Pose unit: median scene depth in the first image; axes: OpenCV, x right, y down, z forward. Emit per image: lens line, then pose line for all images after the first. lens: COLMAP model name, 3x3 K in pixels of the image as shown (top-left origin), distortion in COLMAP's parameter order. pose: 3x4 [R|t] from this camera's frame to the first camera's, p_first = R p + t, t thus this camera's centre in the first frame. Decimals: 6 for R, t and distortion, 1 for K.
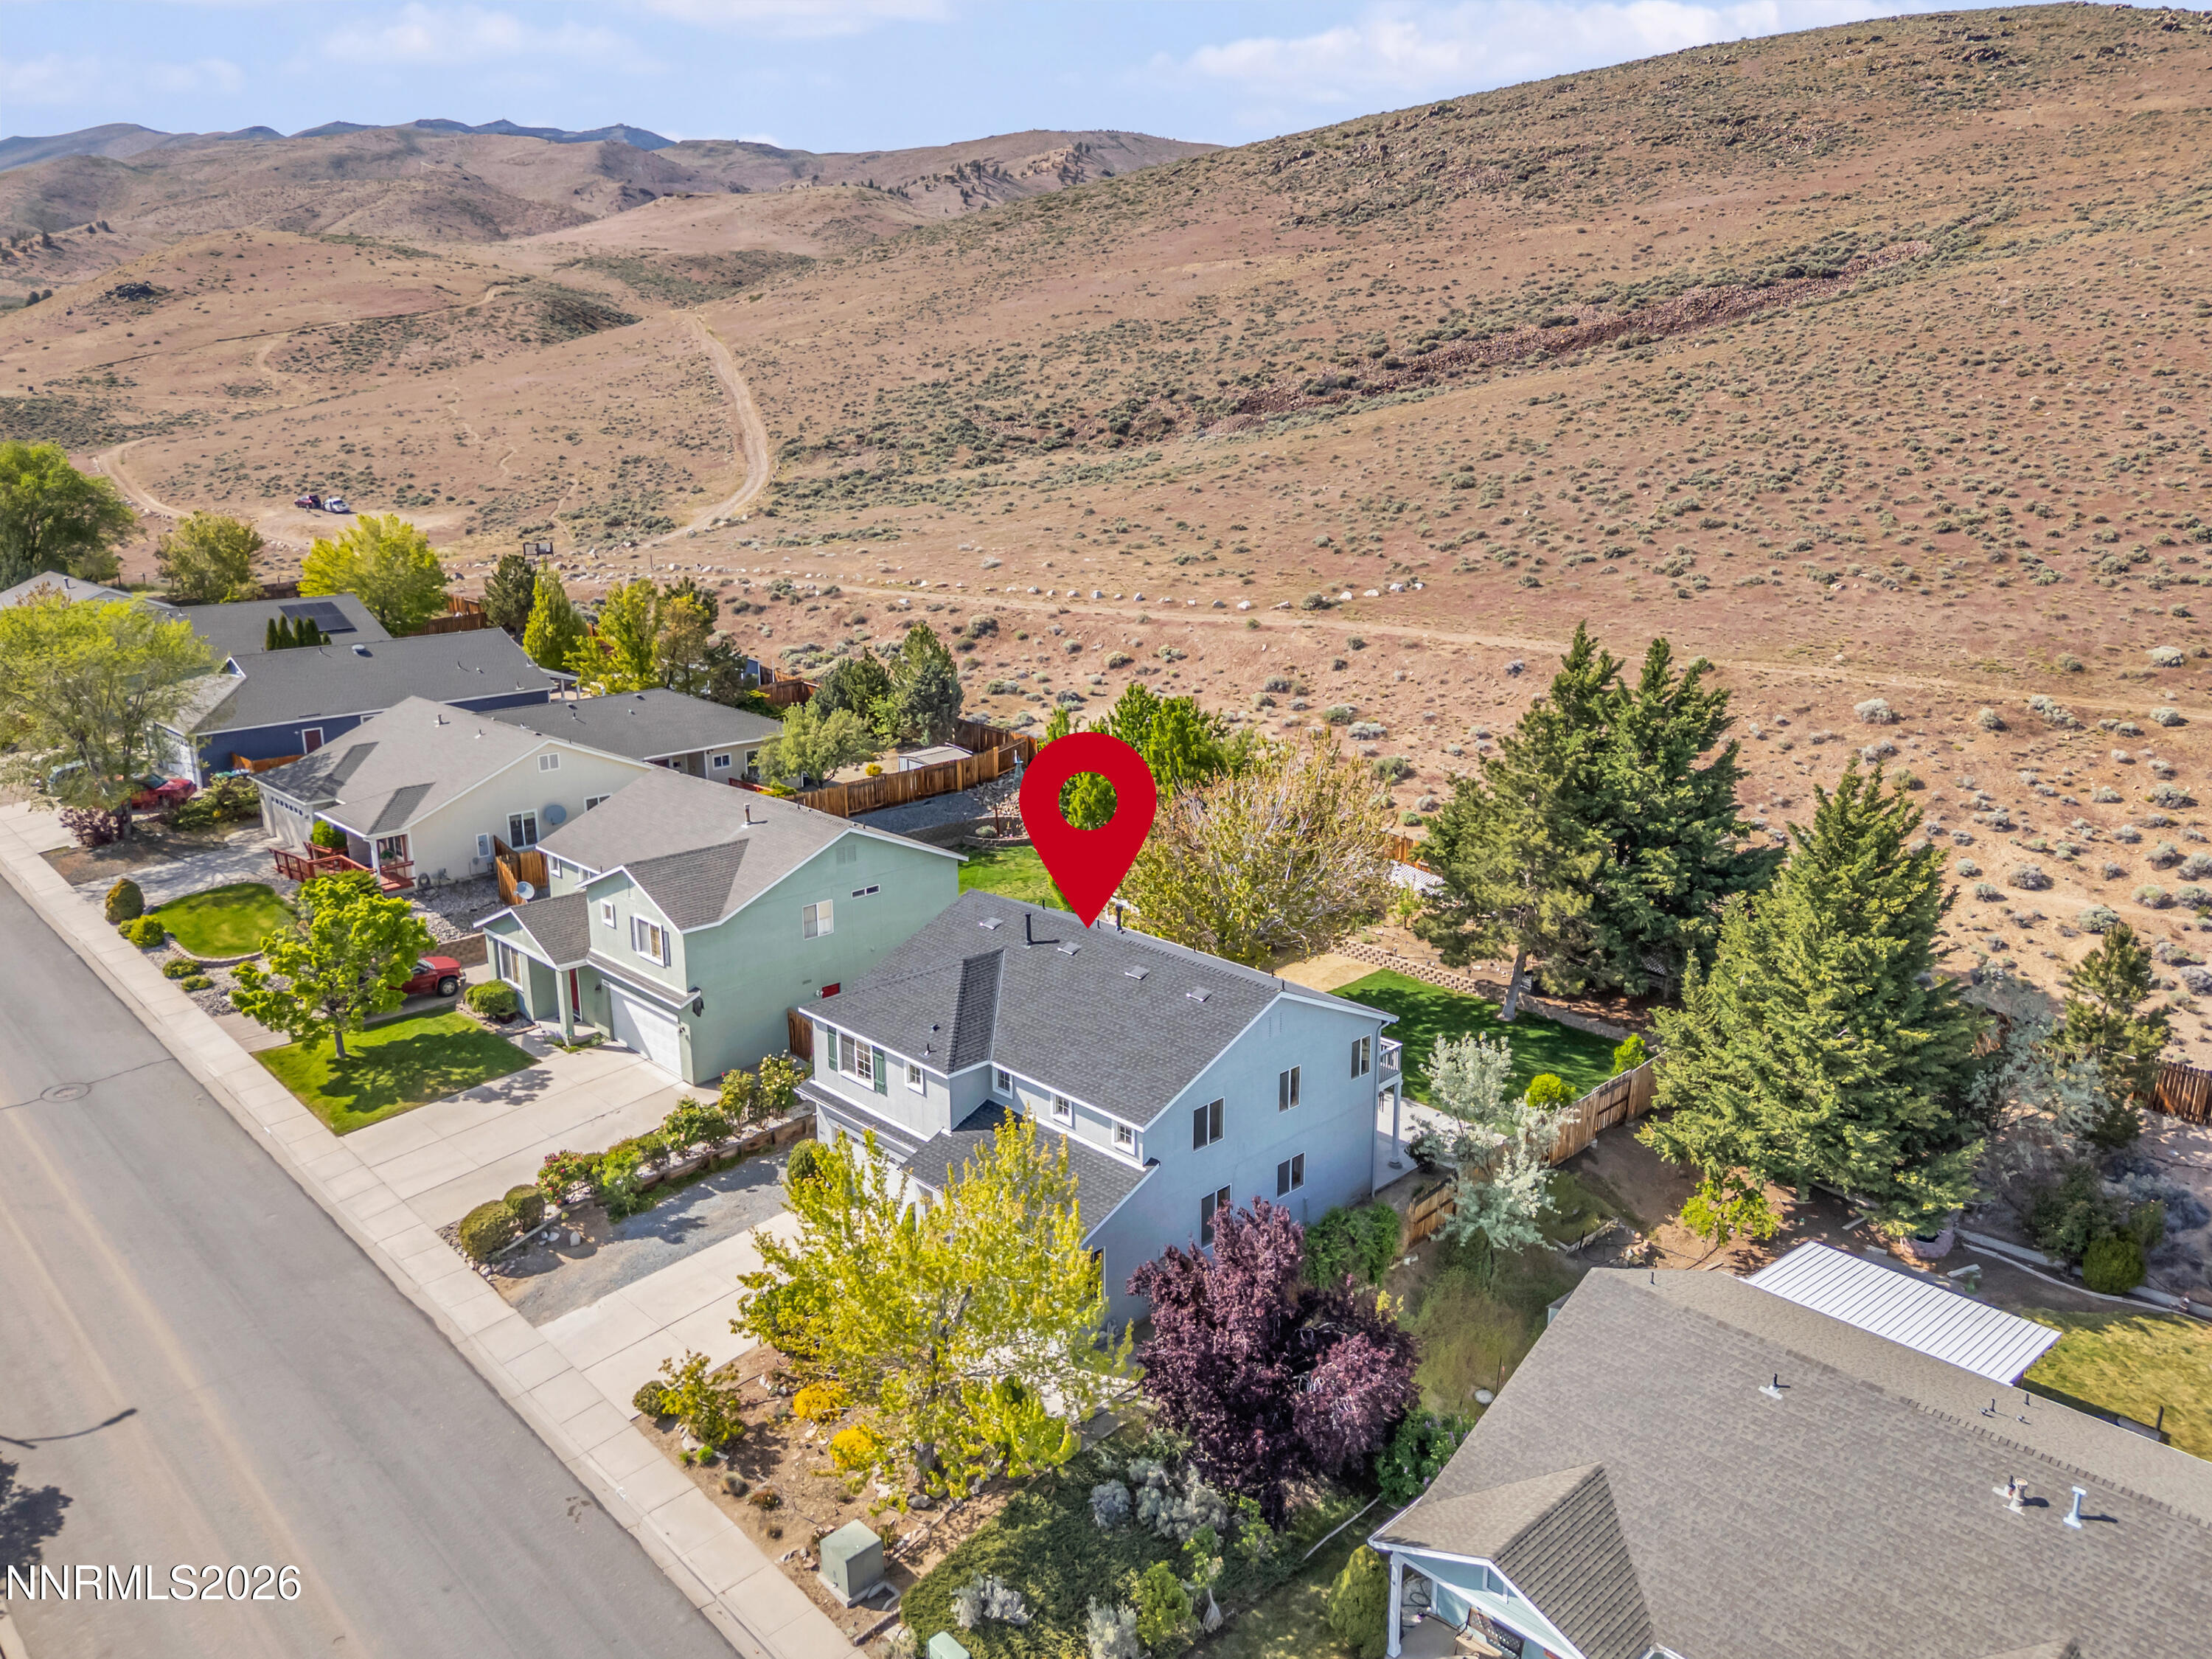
lens RADIAL K [[1644.9, 0, 1107.4], [0, 1644.9, 811.8], [0, 0, 1]] dist [0.068624, -0.057509]
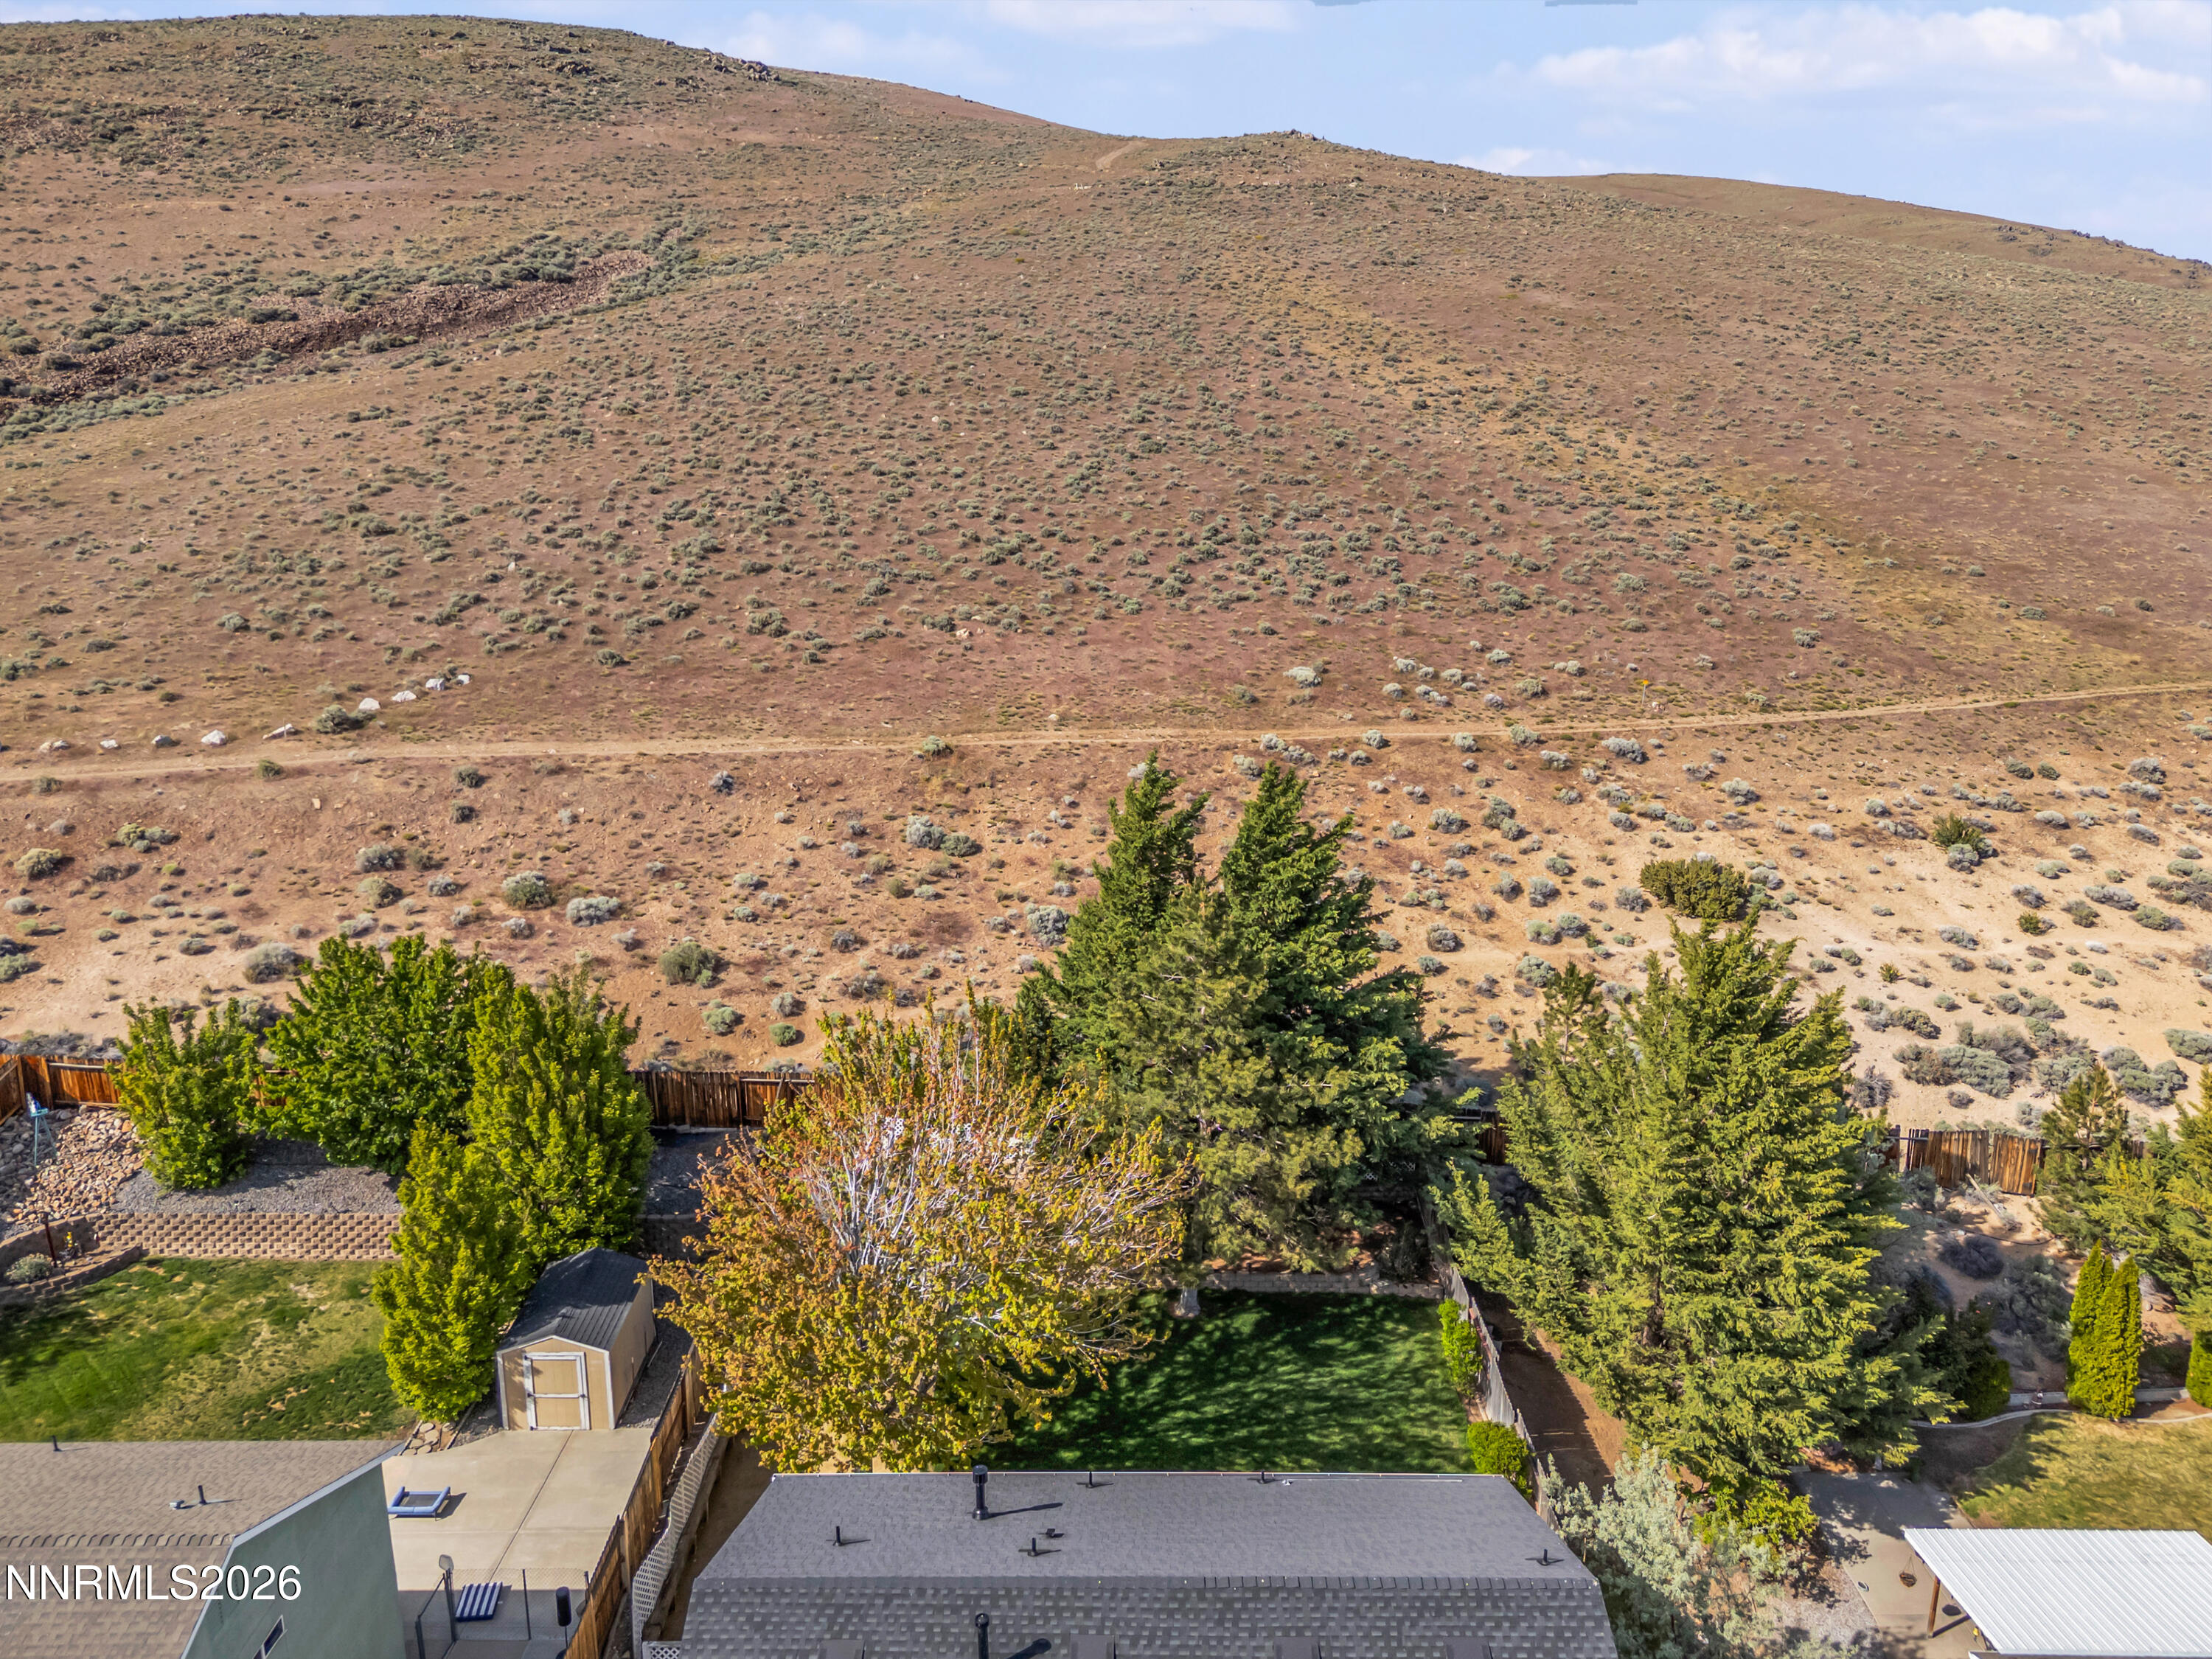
lens RADIAL K [[1644.9, 0, 1107.2], [0, 1644.9, 829.2], [0, 0, 1]] dist [0.068624, -0.057509]
pose [[0.701411, -0.184511, 0.688461, -0.141317], [0.178657, 0.980589, 0.080785, -0.085648], [-0.690003, 0.066335, 0.720760, 0.295564]]
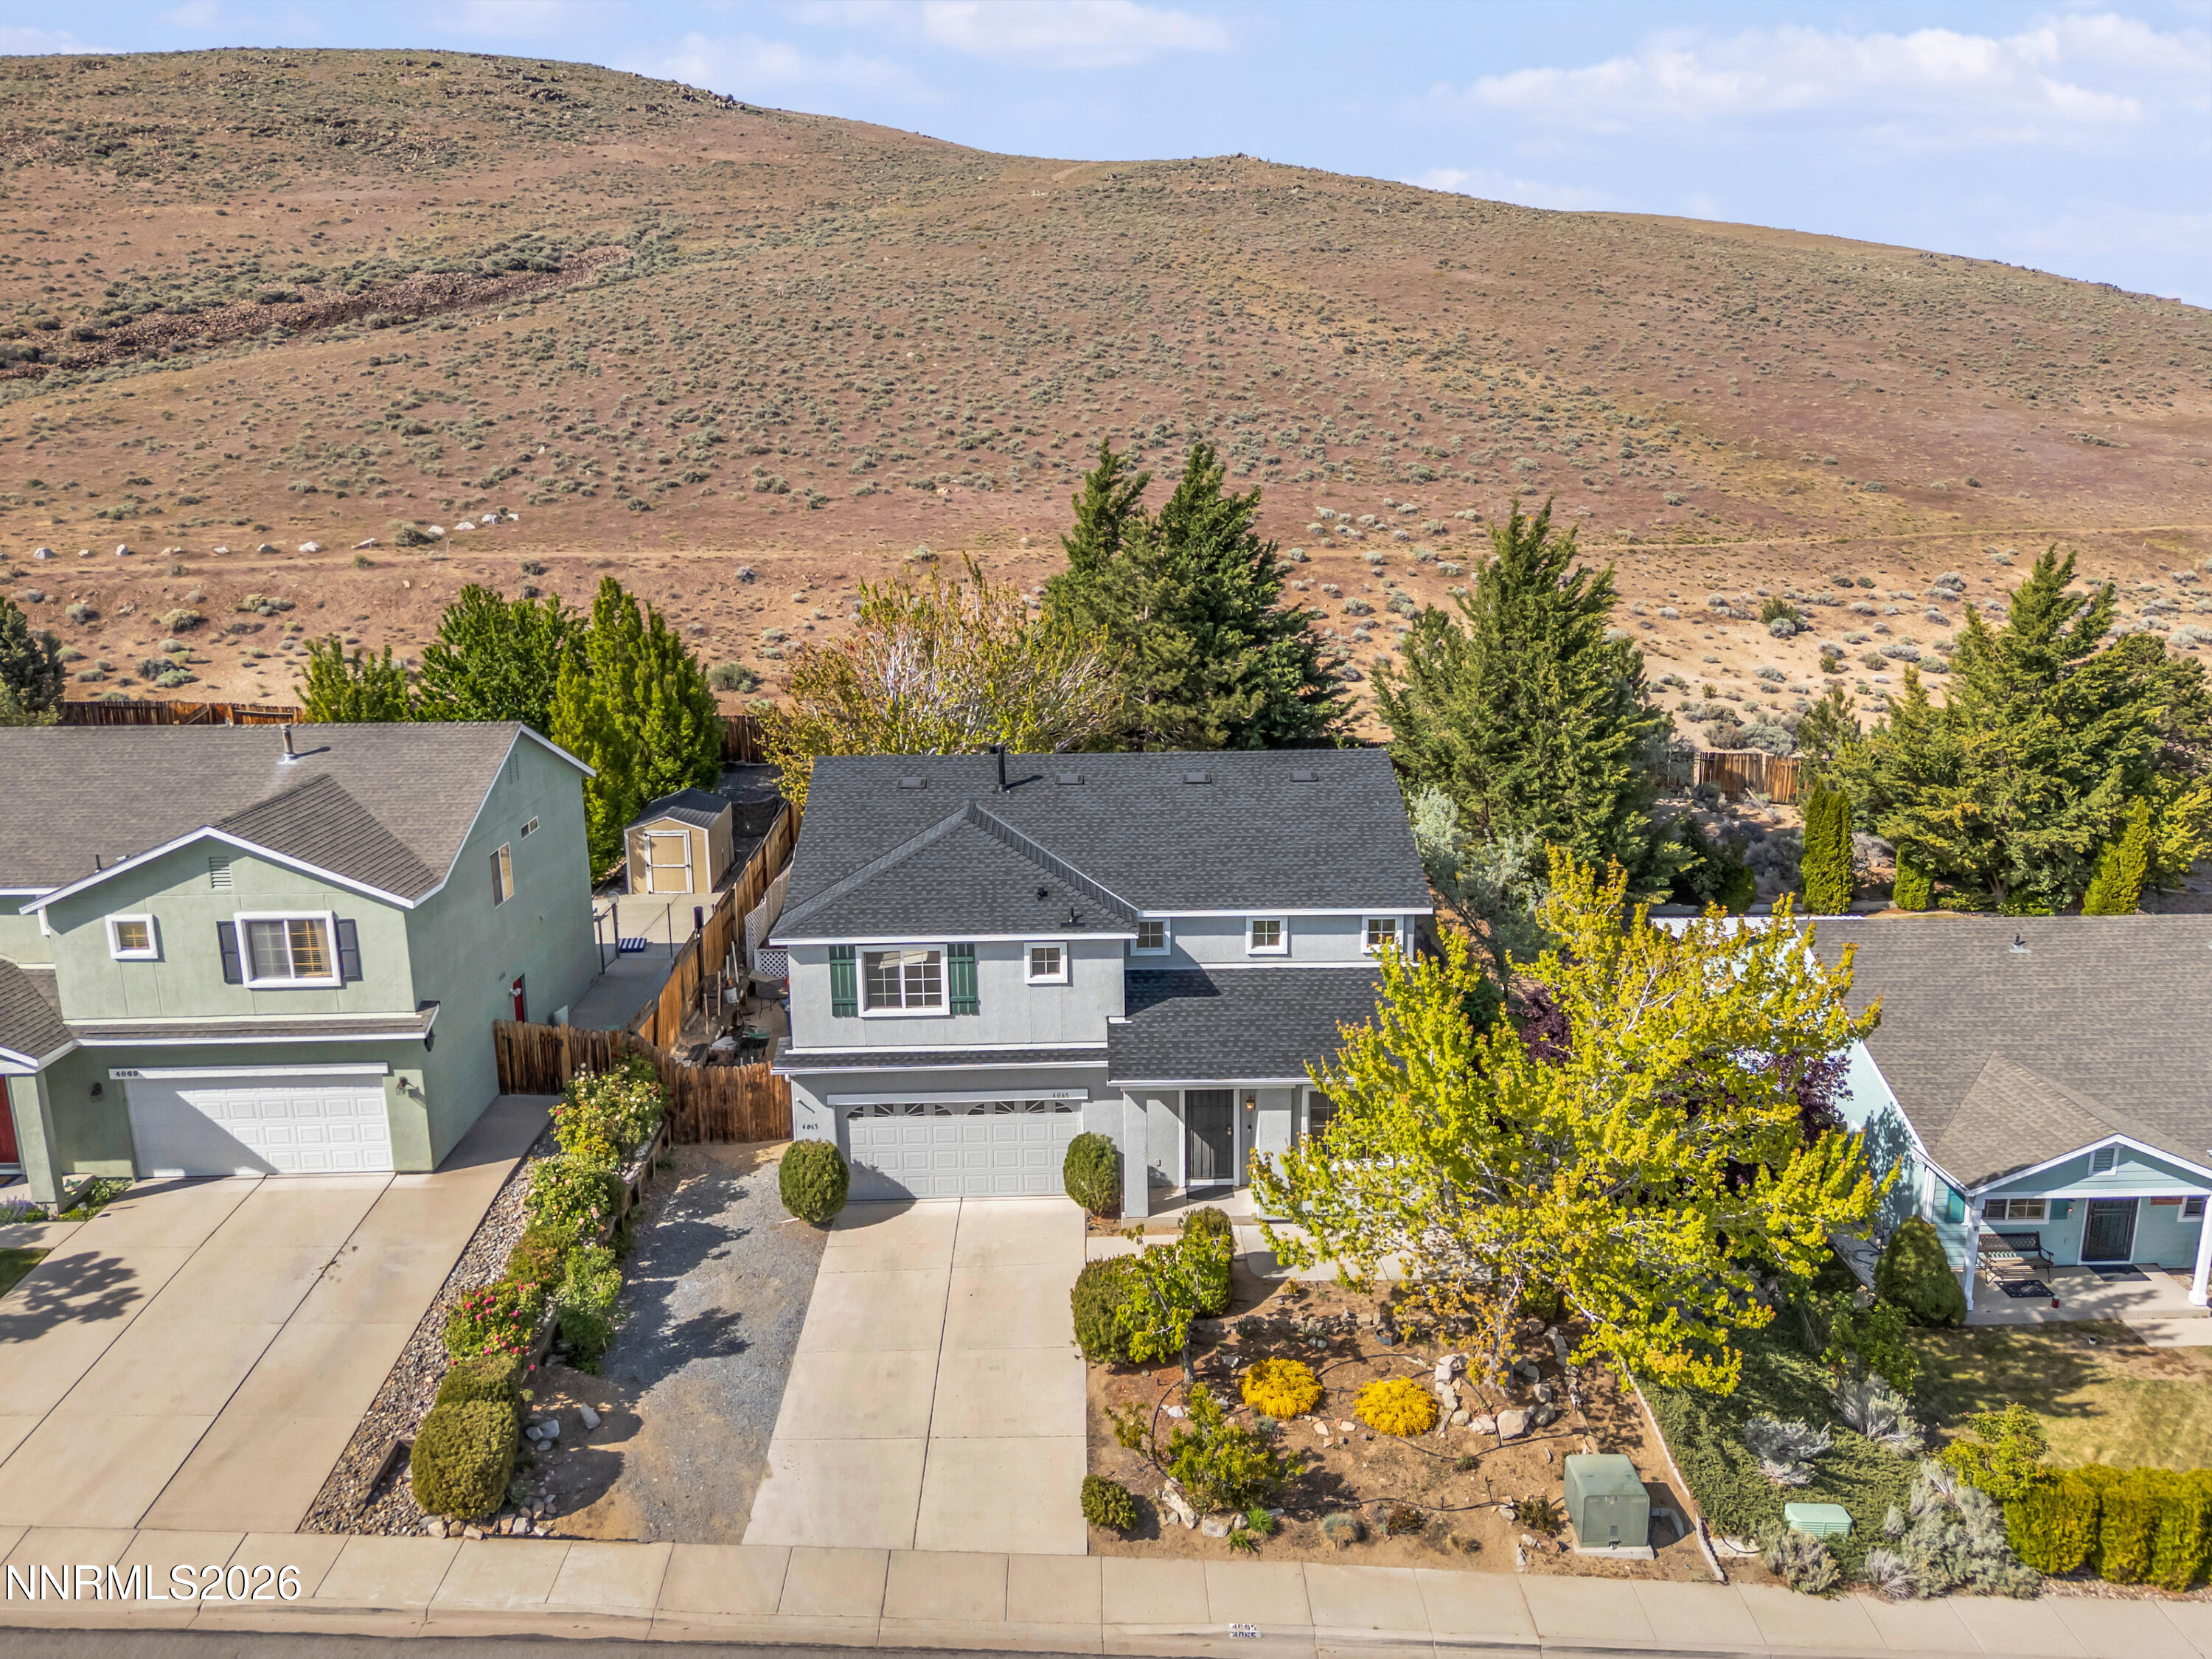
lens RADIAL K [[1644.9, 0, 1103.9], [0, 1644.9, 822.9], [0, 0, 1]] dist [0.068624, -0.057509]
pose [[0.684677, -0.172466, 0.708147, -0.254001], [0.189428, 0.980319, 0.055603, 0.029994], [-0.703800, 0.096073, 0.703872, 0.213878]]
